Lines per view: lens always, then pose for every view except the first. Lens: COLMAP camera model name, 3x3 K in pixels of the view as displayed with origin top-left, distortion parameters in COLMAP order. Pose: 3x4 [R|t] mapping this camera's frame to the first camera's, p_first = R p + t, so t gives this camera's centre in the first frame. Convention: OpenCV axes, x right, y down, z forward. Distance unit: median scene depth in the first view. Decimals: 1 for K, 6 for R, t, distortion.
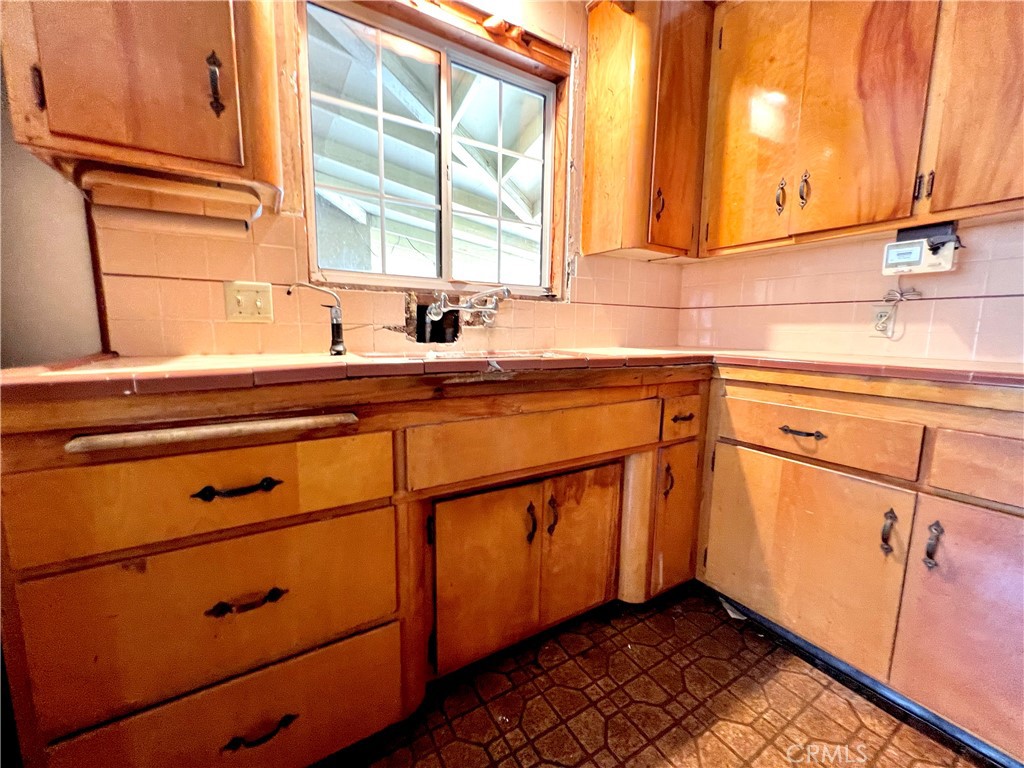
lens RADIAL K [[412.9, 0, 513.3], [0, 412.9, 387.1], [0, 0, 1]] dist [-0.001909, 0.000873]
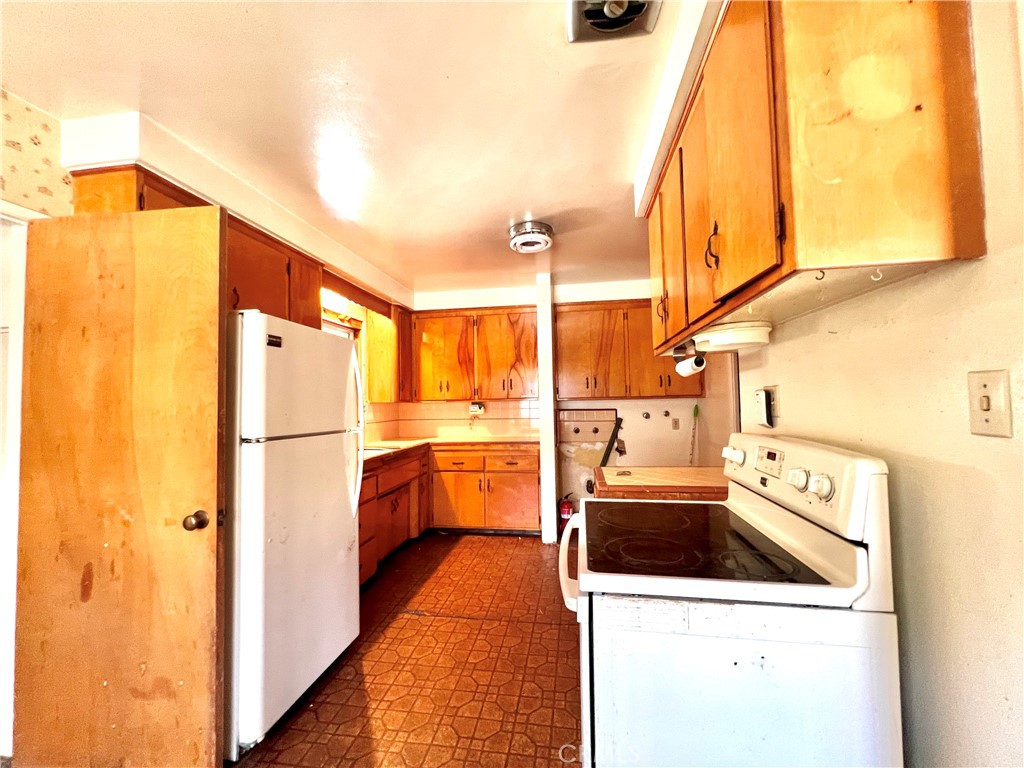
lens RADIAL K [[412.9, 0, 513.7], [0, 412.9, 384.9], [0, 0, 1]] dist [-0.001909, 0.000873]
pose [[0.650728, 0.001529, 0.759309, -1.278746], [0.130367, 0.984924, -0.113708, -0.063719], [-0.748036, 0.172982, 0.640718, -1.313169]]
